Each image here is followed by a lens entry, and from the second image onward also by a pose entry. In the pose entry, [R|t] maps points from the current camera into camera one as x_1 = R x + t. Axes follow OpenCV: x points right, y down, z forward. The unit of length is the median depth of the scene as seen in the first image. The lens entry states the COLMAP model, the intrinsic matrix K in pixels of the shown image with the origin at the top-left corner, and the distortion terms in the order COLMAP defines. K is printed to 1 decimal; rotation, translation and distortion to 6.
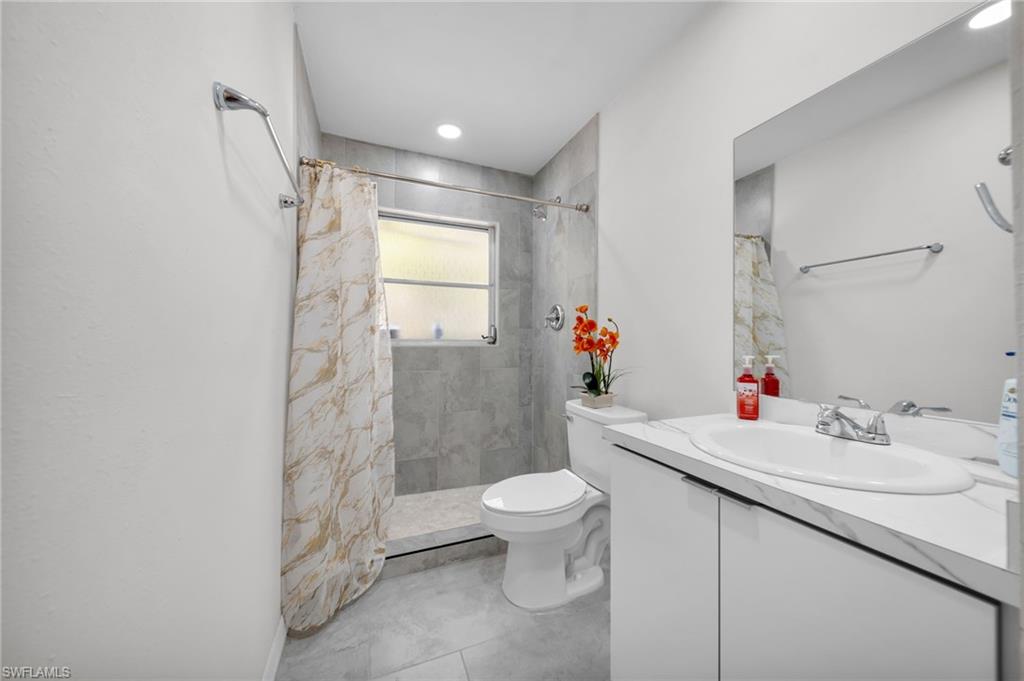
lens RADIAL K [[360.9, 0, 514.8], [0, 360.9, 339.2], [0, 0, 1]] dist [-0.000681, -0.000303]
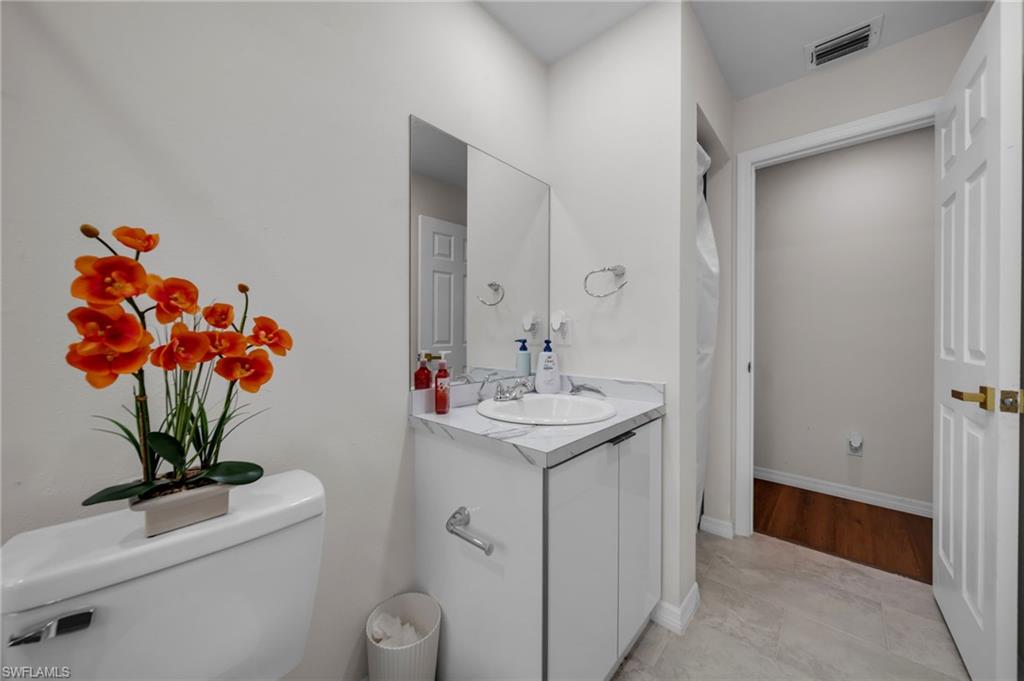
lens RADIAL K [[360.9, 0, 514.8], [0, 360.9, 339.2], [0, 0, 1]] dist [-0.000681, -0.000303]
pose [[-0.428214, -0.012557, 0.903590, -0.256410], [-0.008762, 0.999914, 0.009744, -0.000151], [-0.903635, -0.003745, -0.428288, 0.876624]]
